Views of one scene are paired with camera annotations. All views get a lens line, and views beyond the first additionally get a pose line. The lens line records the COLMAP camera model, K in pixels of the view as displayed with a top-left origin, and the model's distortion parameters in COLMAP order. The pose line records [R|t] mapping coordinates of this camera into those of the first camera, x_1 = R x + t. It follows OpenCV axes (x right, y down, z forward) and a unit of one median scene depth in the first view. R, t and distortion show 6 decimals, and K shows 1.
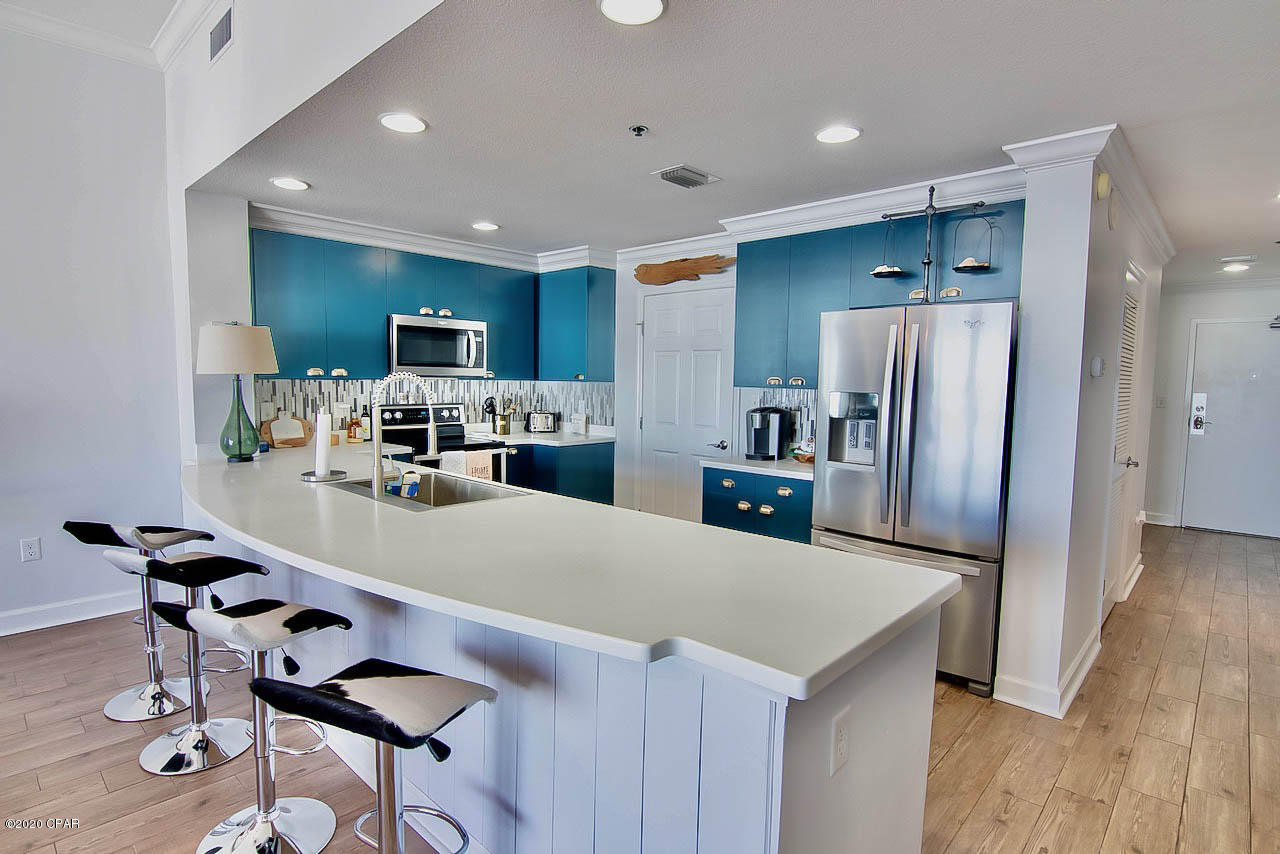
lens RADIAL K [[651.9, 0, 632.6], [0, 651.9, 430.4], [0, 0, 1]] dist [-0.012973, -0.000642]
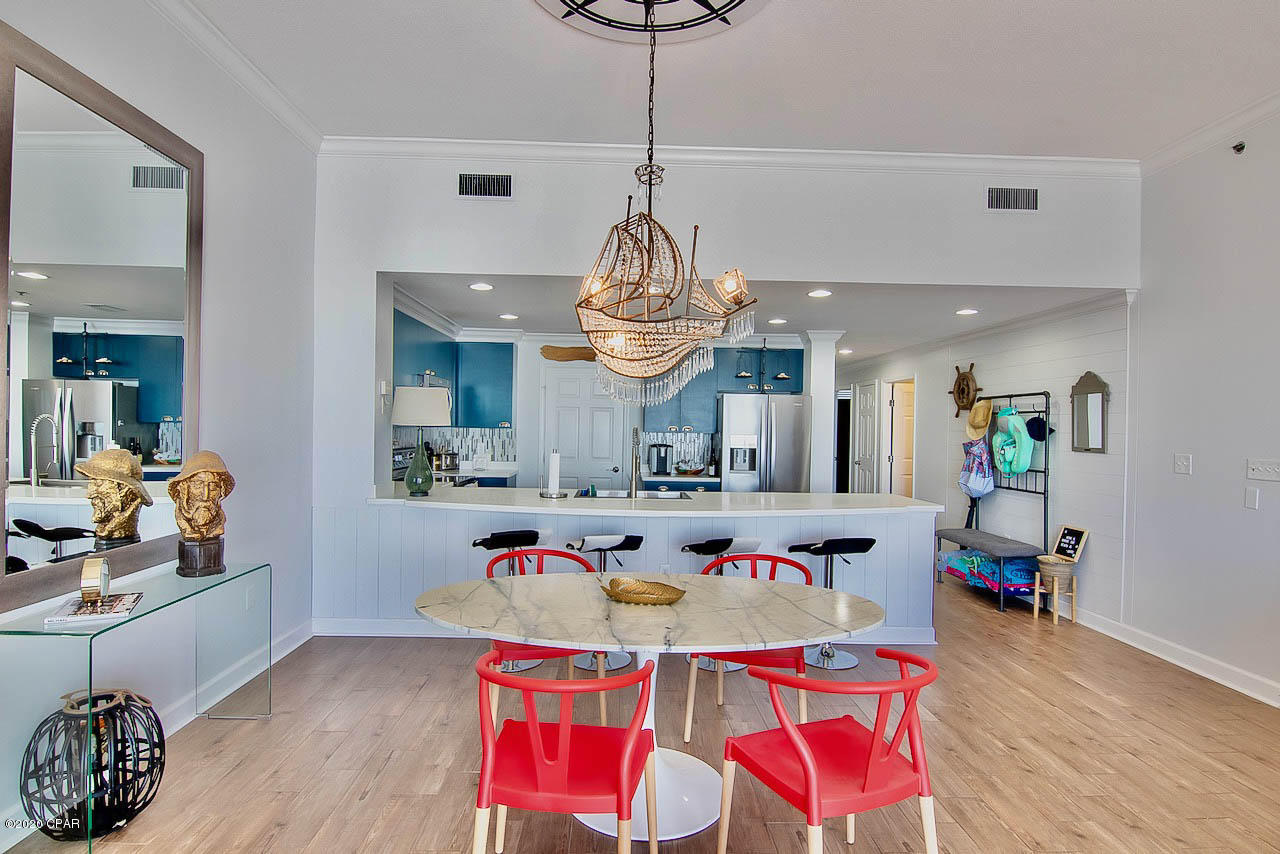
lens RADIAL K [[651.9, 0, 632.6], [0, 651.9, 430.4], [0, 0, 1]] dist [-0.012973, -0.000642]
pose [[0.712712, -0.006648, 0.701426, -0.807854], [0.050395, 0.997856, -0.041748, -0.002566], [-0.699645, 0.065102, 0.711519, -0.120495]]
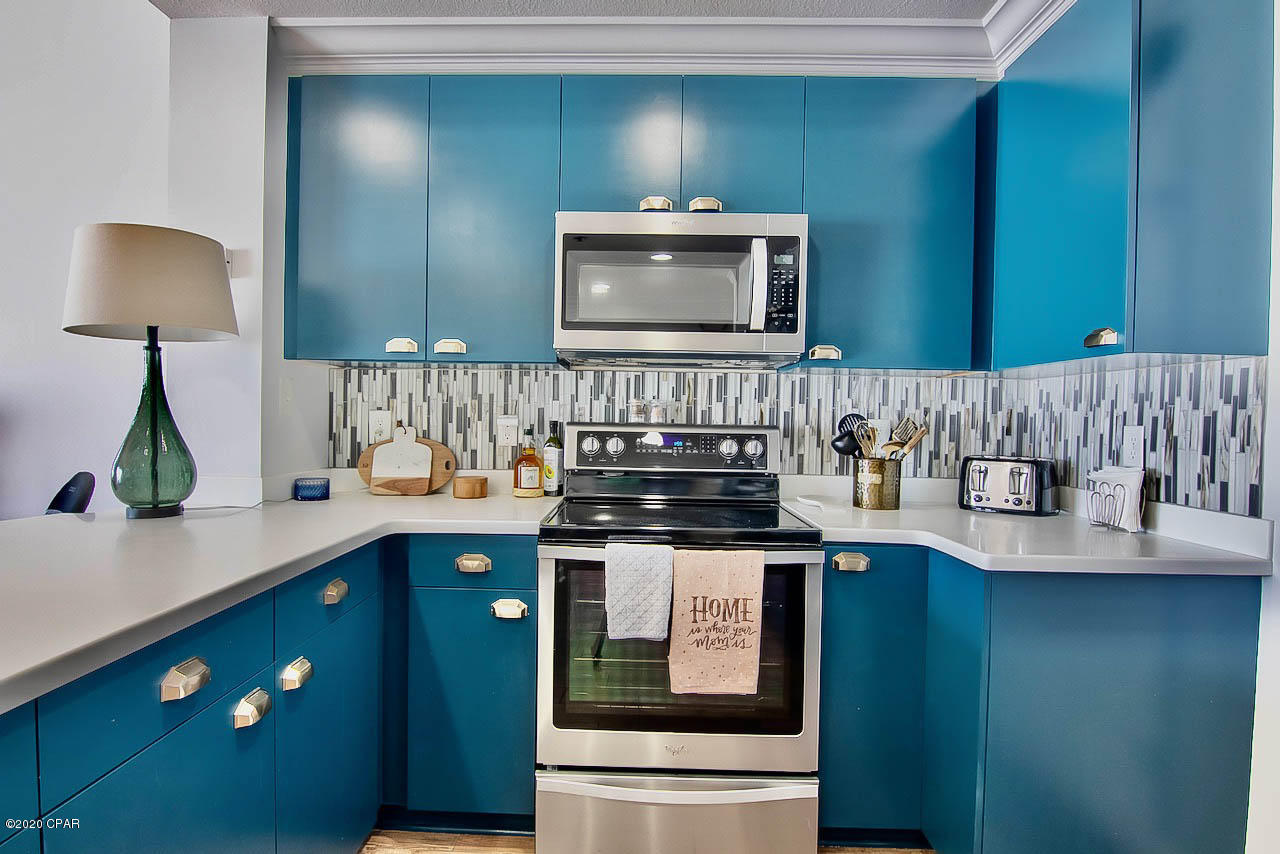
lens RADIAL K [[651.9, 0, 632.6], [0, 651.9, 430.4], [0, 0, 1]] dist [-0.012973, -0.000642]
pose [[0.663195, 0.012530, -0.748342, -0.003038], [-0.069503, 0.996570, -0.044909, -0.013029], [0.745212, 0.081796, 0.661792, 0.642157]]
